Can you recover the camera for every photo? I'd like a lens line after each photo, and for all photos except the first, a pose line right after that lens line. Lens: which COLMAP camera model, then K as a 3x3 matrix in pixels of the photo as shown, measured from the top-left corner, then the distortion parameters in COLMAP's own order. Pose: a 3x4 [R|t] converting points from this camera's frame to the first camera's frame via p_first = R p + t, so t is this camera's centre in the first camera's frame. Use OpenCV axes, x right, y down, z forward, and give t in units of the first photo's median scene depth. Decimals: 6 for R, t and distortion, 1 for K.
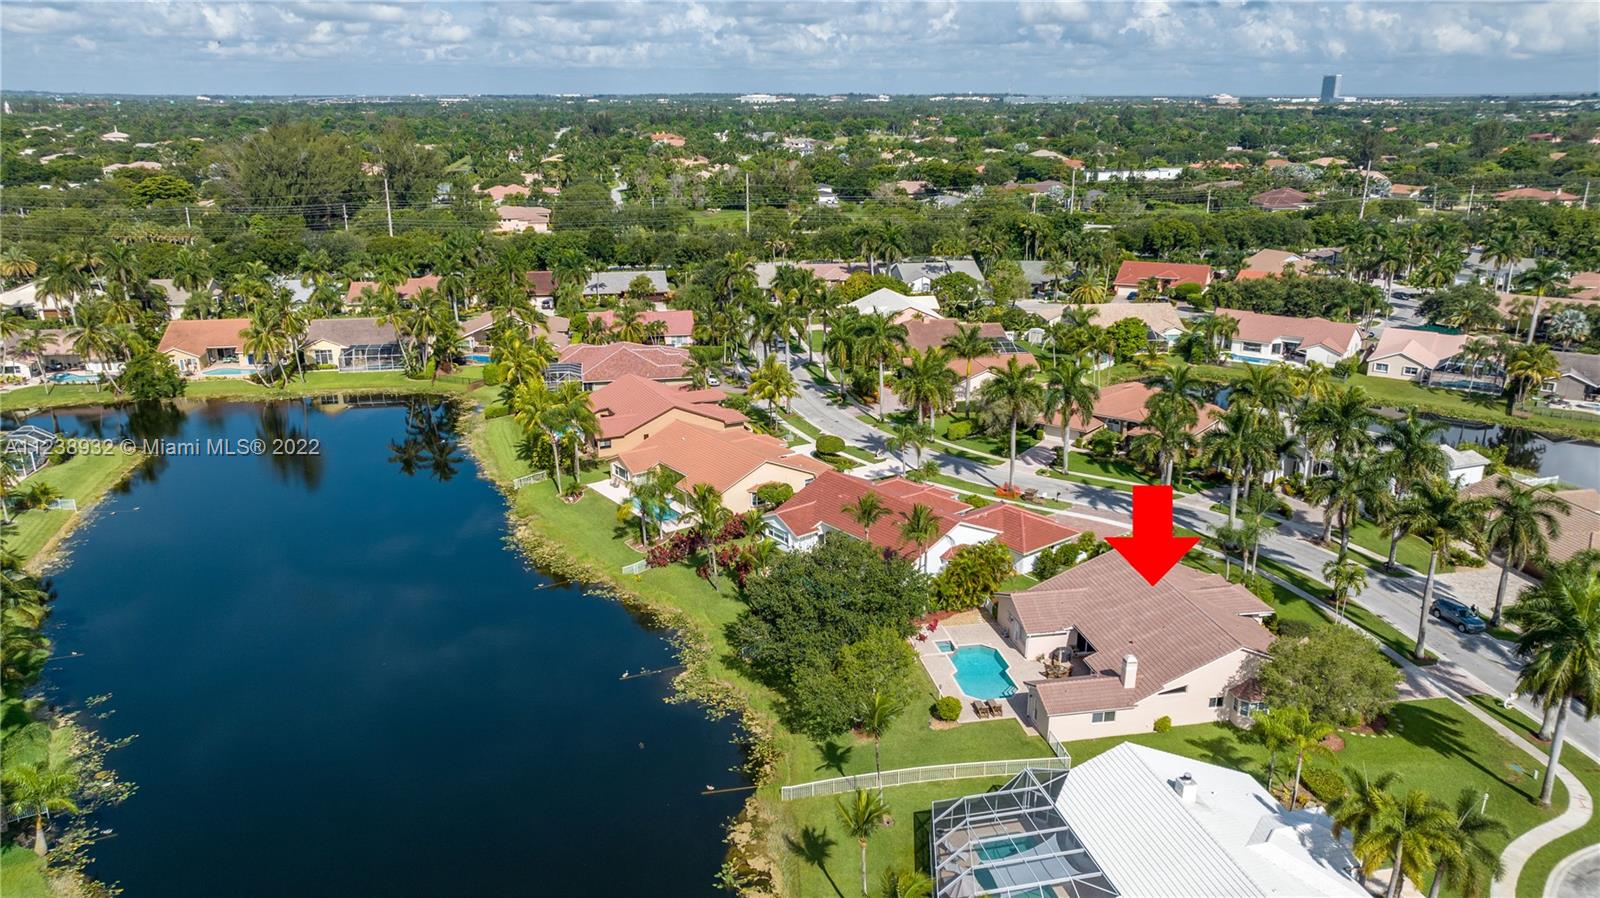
lens RADIAL K [[1126.6, 0, 800.0], [0, 1126.6, 449.0], [0, 0, 1]] dist [0.003561, 0.004253]
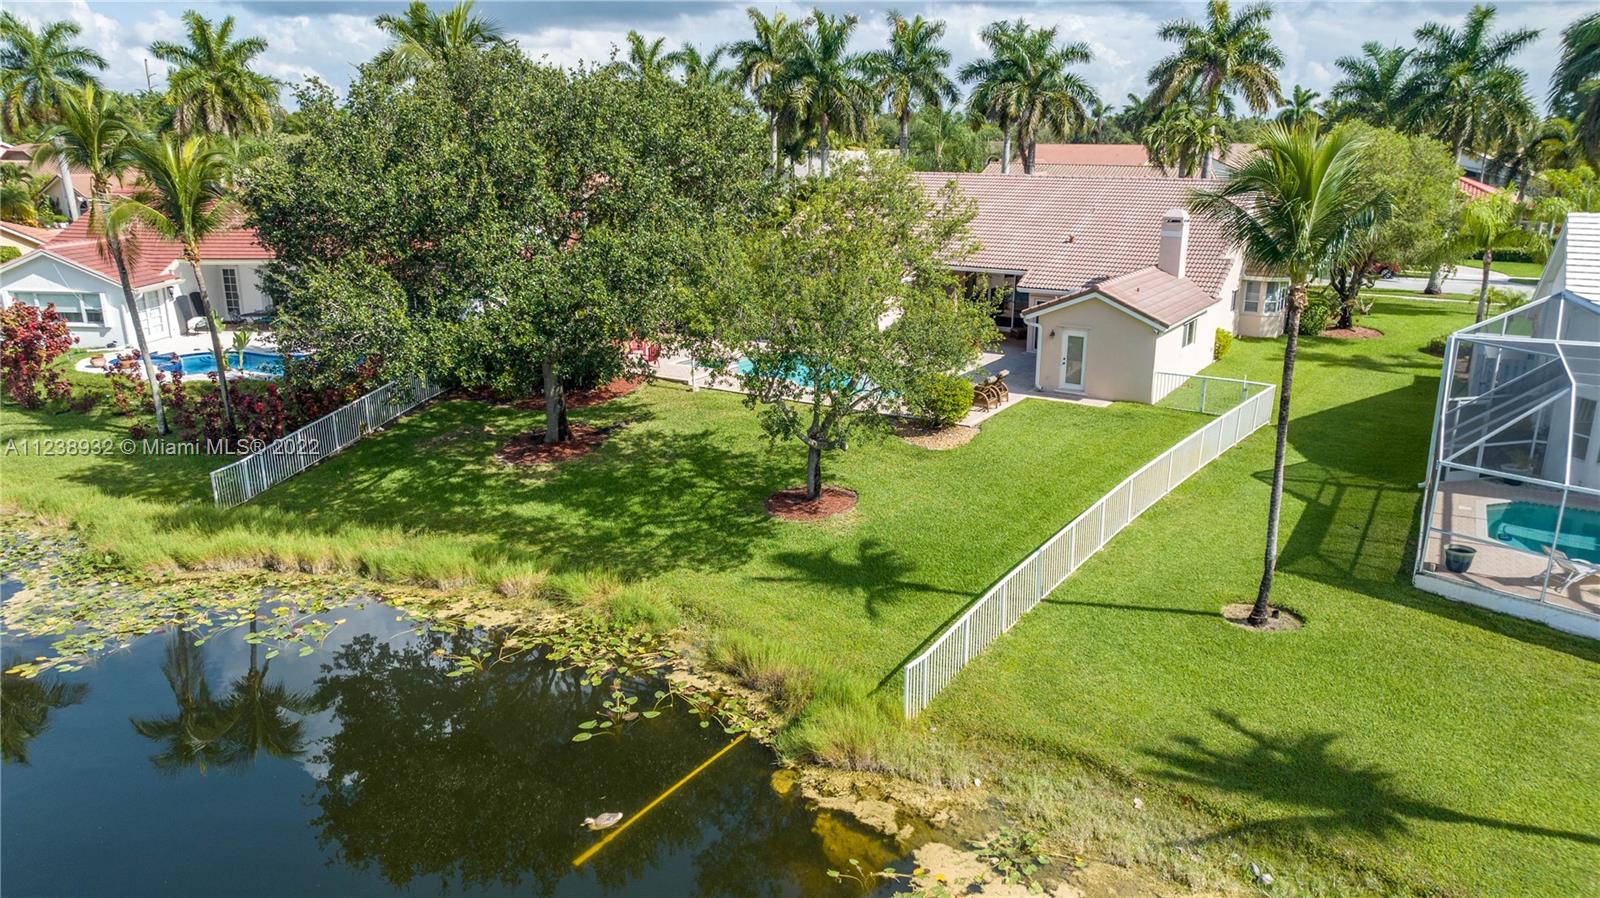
lens RADIAL K [[1138.9, 0, 795.2], [0, 1138.9, 413.7], [0, 0, 1]] dist [-0.001627, 0.034205]
pose [[0.676132, -0.173296, 0.716110, -0.186559], [0.218022, 0.975476, 0.030211, 0.214479], [-0.703784, 0.135701, 0.697333, 0.769554]]
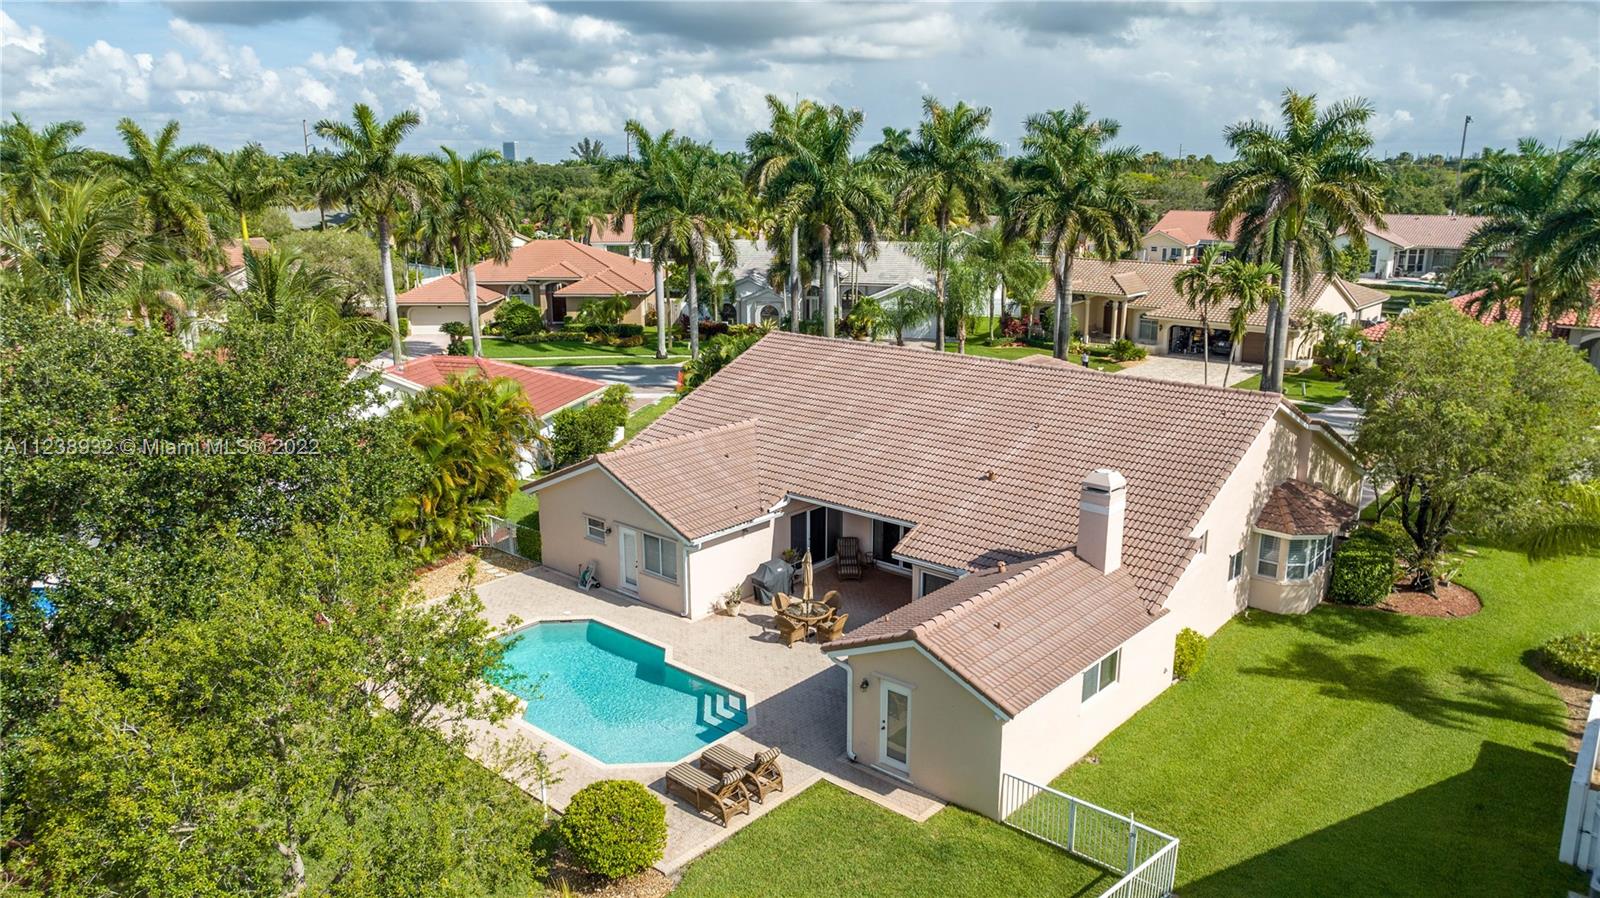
lens RADIAL K [[1126.6, 0, 800.0], [0, 1126.6, 449.0], [0, 0, 1]] dist [0.003561, 0.004253]
pose [[0.782301, -0.149793, 0.604621, 0.027336], [0.187341, 0.982294, 0.000965, 0.157108], [-0.594060, 0.112516, 0.796513, 0.778537]]
